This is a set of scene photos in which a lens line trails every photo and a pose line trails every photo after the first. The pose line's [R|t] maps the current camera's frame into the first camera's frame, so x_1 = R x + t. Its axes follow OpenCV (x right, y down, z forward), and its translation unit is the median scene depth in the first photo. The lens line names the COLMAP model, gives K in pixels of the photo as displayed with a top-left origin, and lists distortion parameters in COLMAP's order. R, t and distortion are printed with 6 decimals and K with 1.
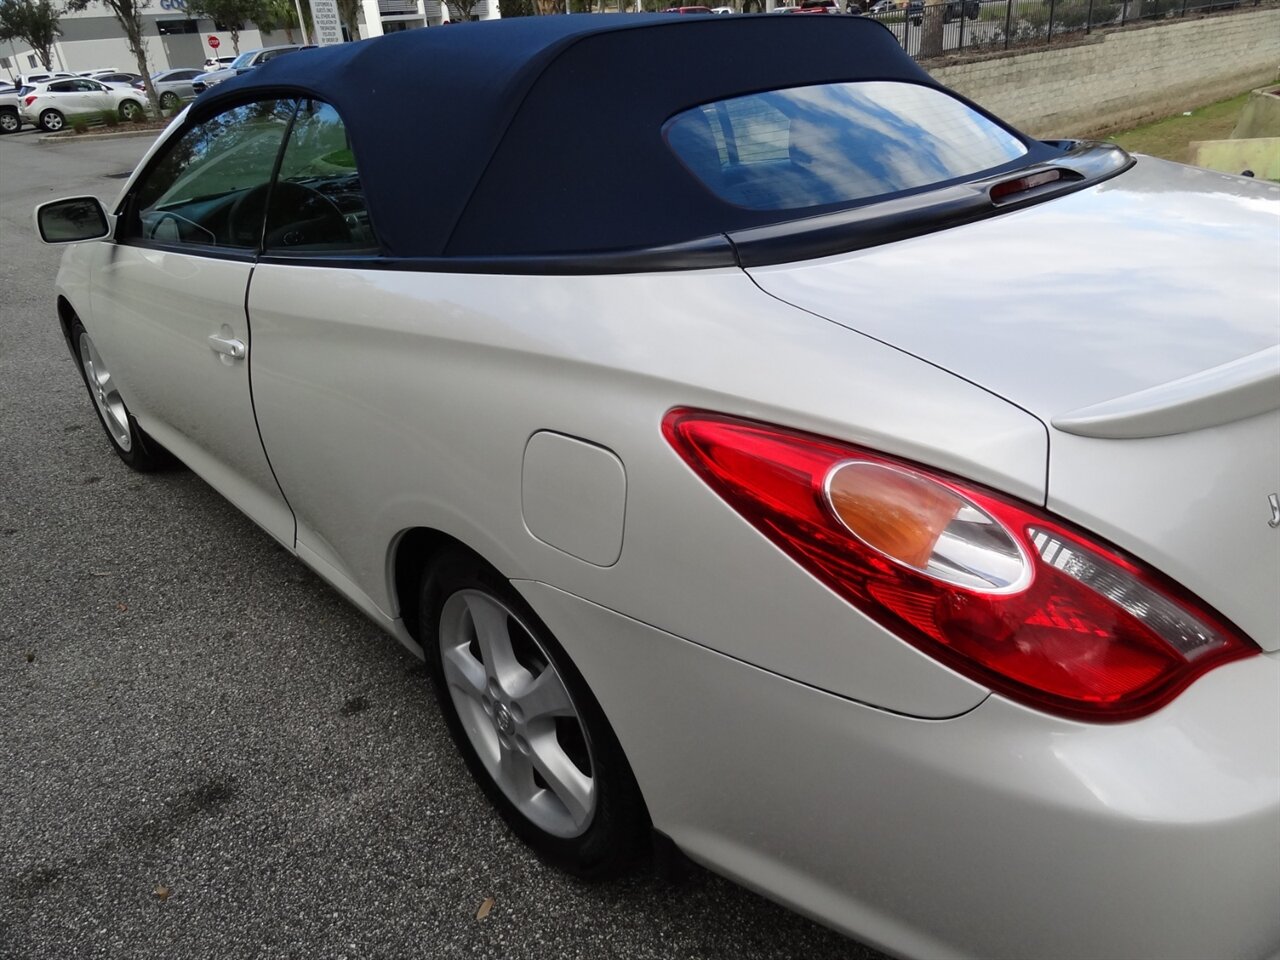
lens RADIAL K [[897.2, 0, 642.5], [0, 897.2, 481.6], [0, 0, 1]] dist [-0.000908, 0.000376]
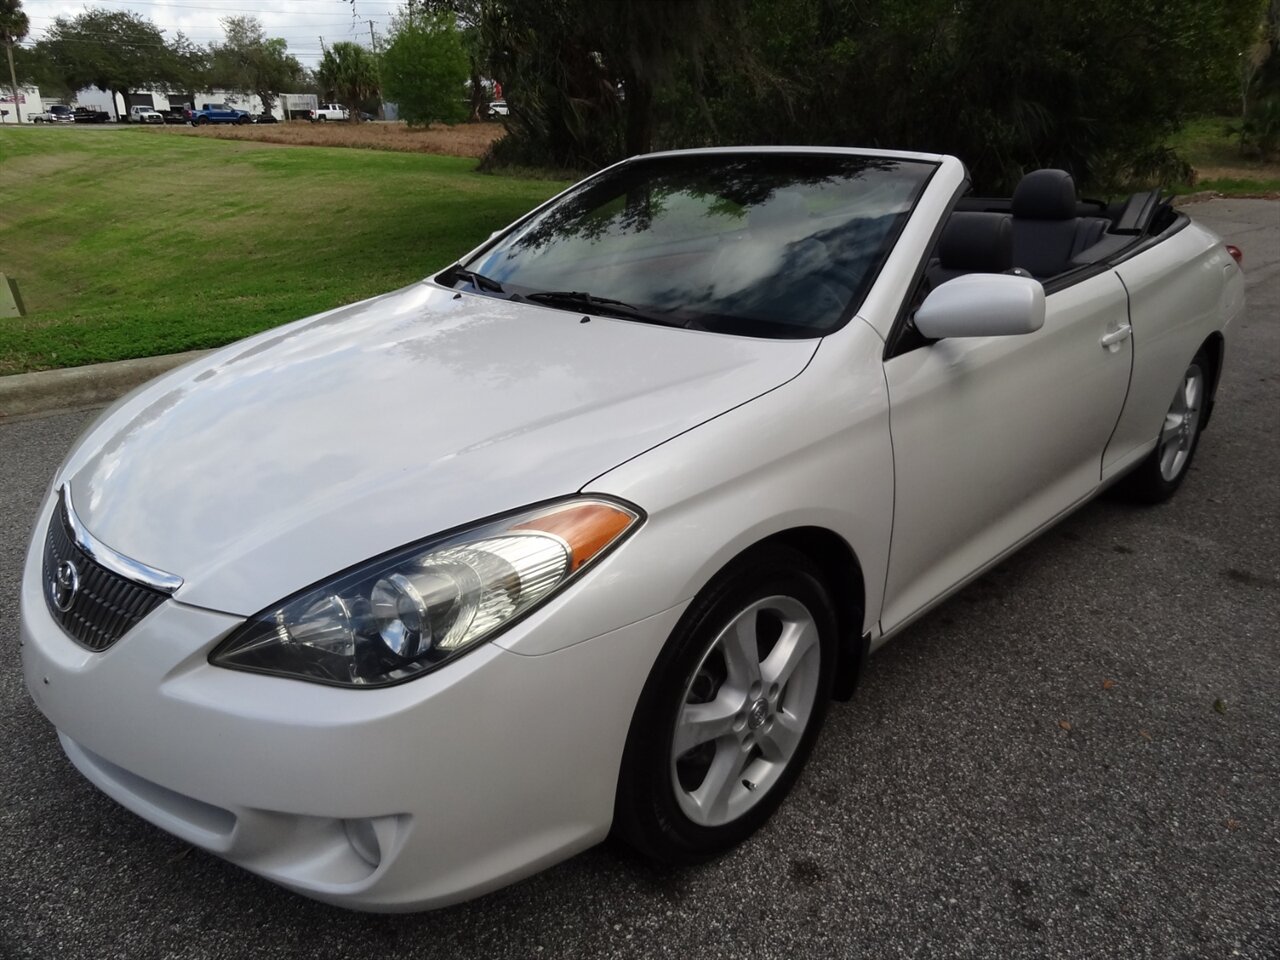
lens RADIAL K [[895.9, 0, 643.1], [0, 895.9, 481.6], [0, 0, 1]] dist [0.000552, -0.000888]
pose [[-0.040969, -0.283077, 0.958222, -0.275569], [0.441019, 0.855427, 0.271565, -0.099180], [-0.896562, 0.433720, 0.089797, 0.249887]]
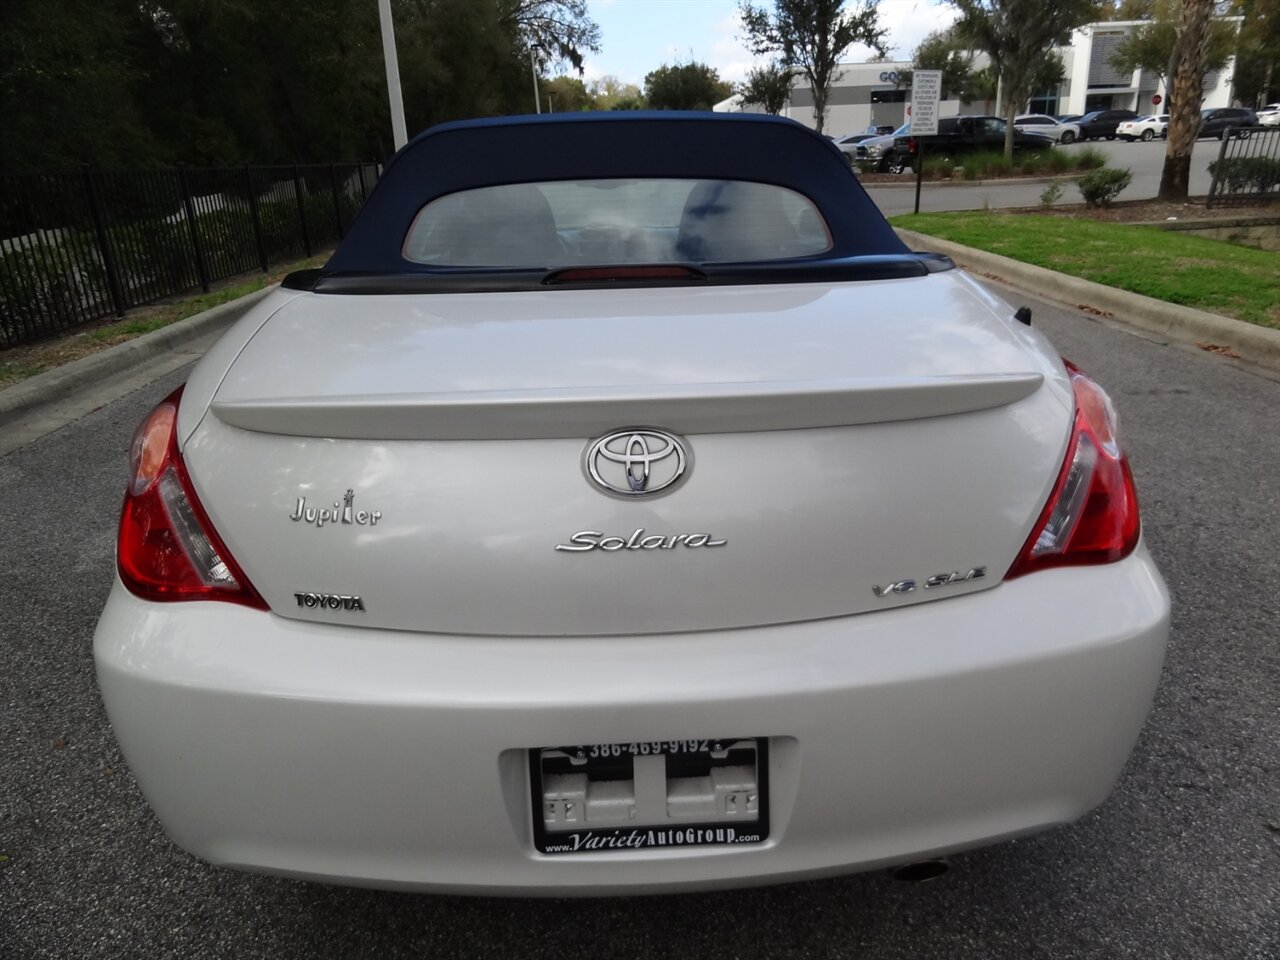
lens RADIAL K [[895.1, 0, 644.6], [0, 895.1, 481.6], [0, 0, 1]] dist [-0.003817, 0.002926]
pose [[0.769195, 0.265173, -0.581398, 0.130050], [-0.301620, 0.952767, 0.035507, -0.014418], [0.563352, 0.148049, 0.812844, 0.015292]]
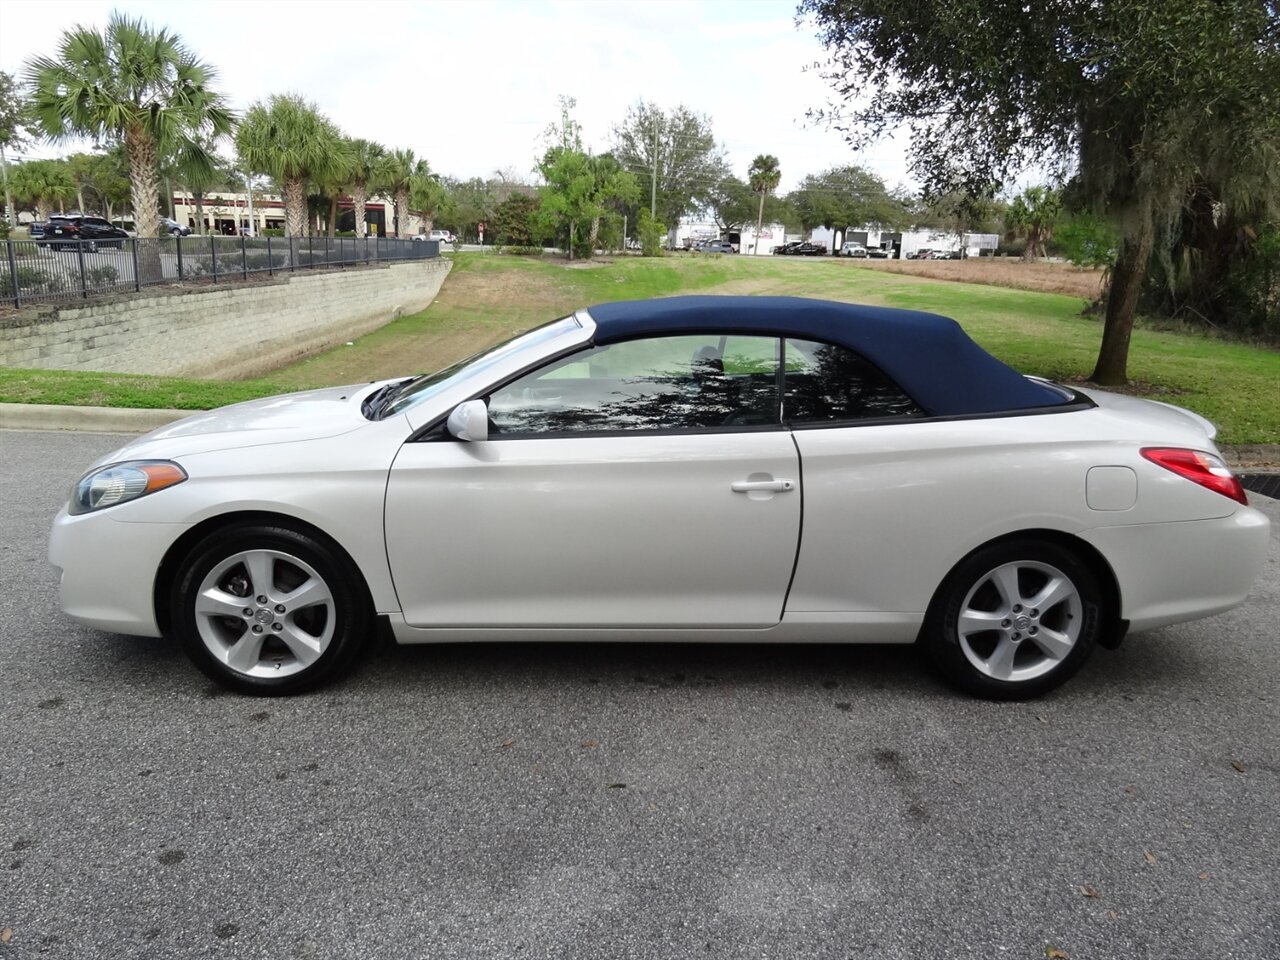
lens RADIAL K [[899.1, 0, 642.5], [0, 899.1, 483.3], [0, 0, 1]] dist [0.004426, -0.004256]
pose [[0.621623, -0.089054, 0.778238, -0.277576], [0.264893, 0.958883, -0.101860, -0.008478], [-0.737168, 0.269469, 0.619653, 0.031351]]
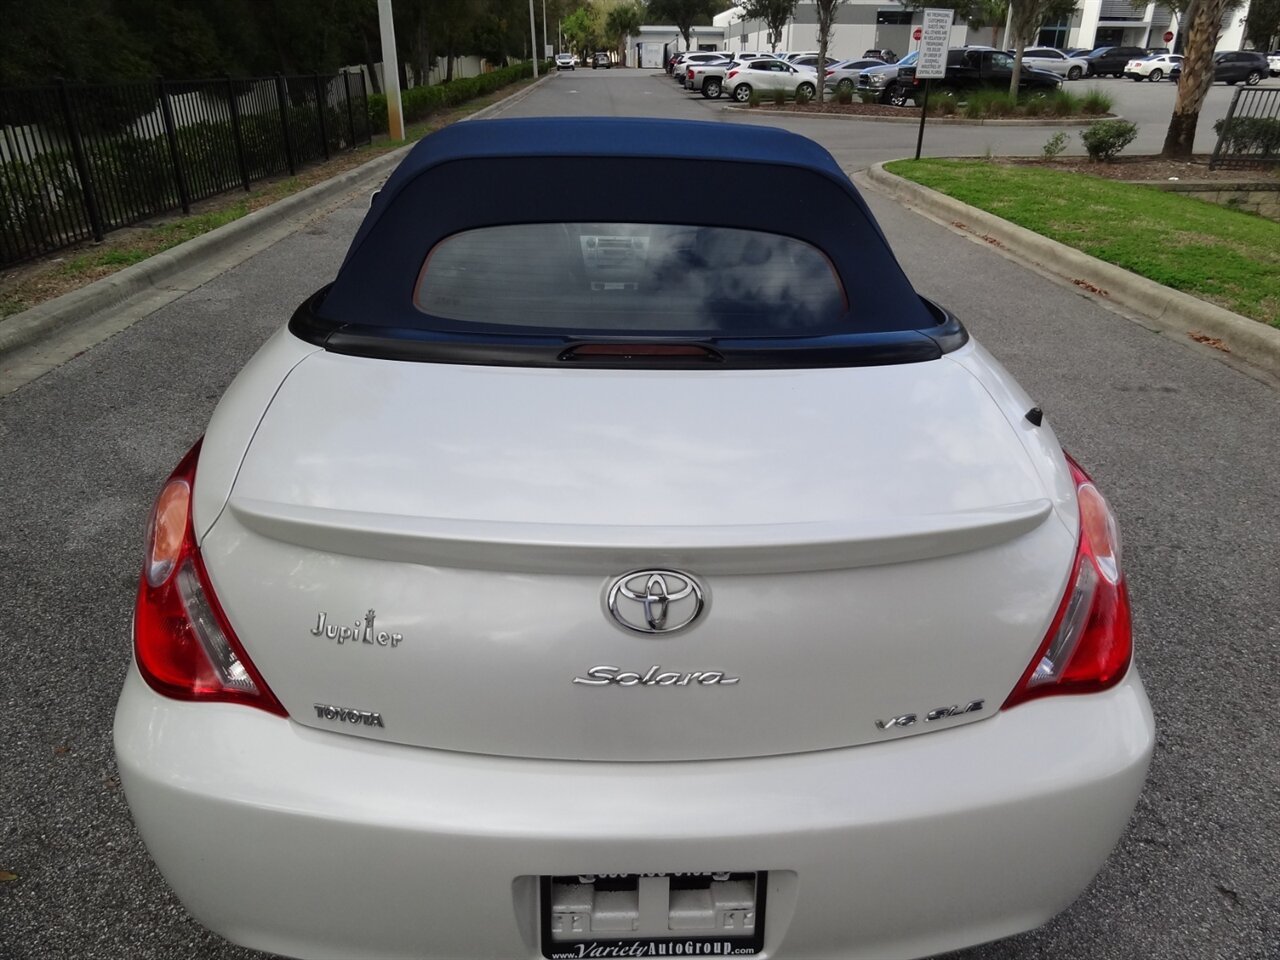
lens RADIAL K [[894.6, 0, 642.3], [0, 894.6, 481.7], [0, 0, 1]] dist [-0.003210, 0.002150]
pose [[0.767526, 0.348204, -0.538199, 0.120874], [-0.345077, 0.932003, 0.110873, -0.033610], [0.540209, 0.100622, 0.835493, 0.009130]]
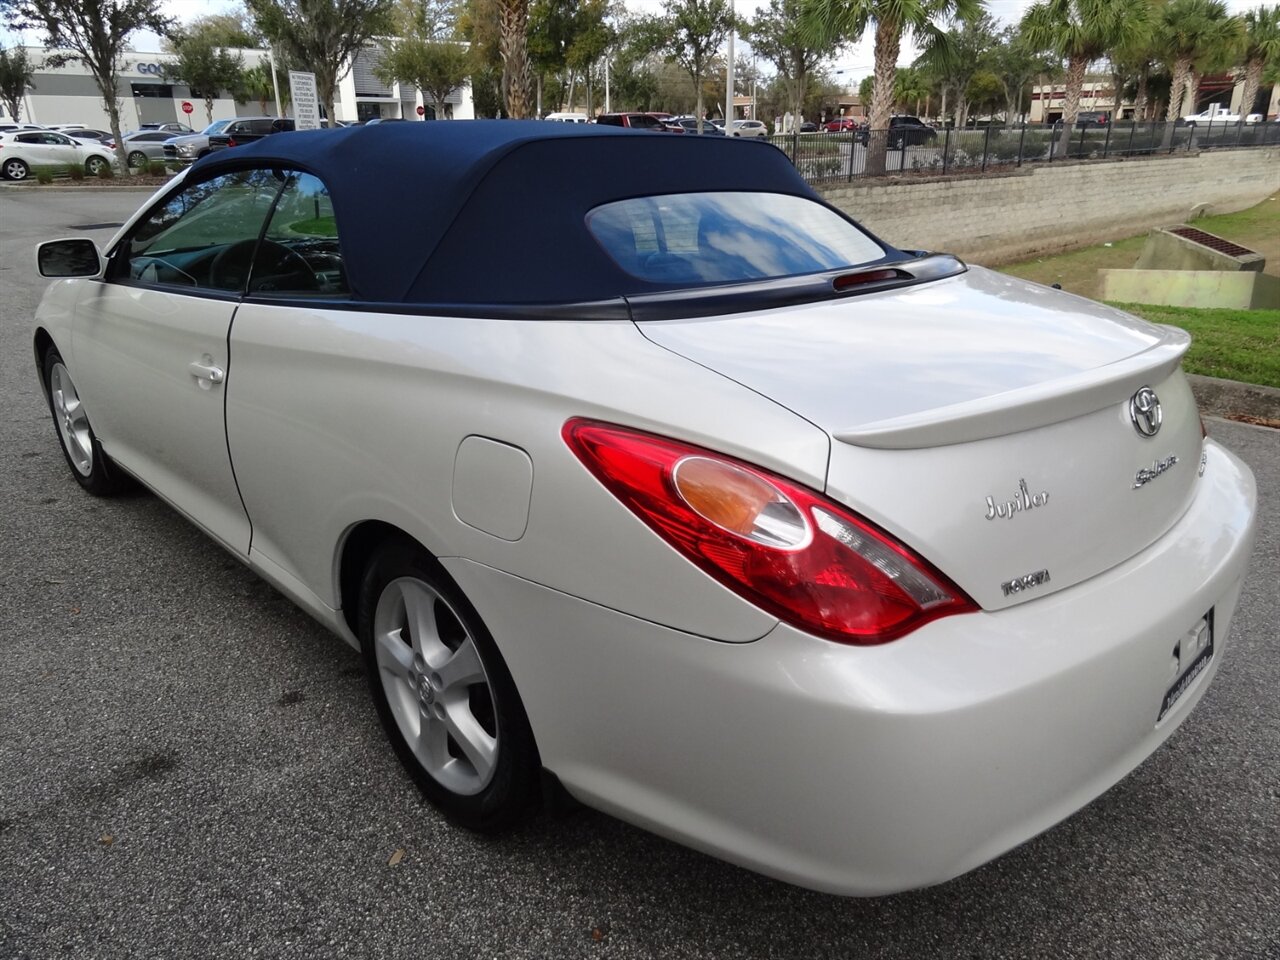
lens RADIAL K [[896.4, 0, 642.9], [0, 896.4, 482.2], [0, 0, 1]] dist [0.000447, -0.000931]
pose [[0.996654, 0.056712, 0.058862, 0.005476], [-0.050994, 0.994221, -0.094466, 0.010760], [-0.063879, 0.091148, 0.993786, -0.025787]]
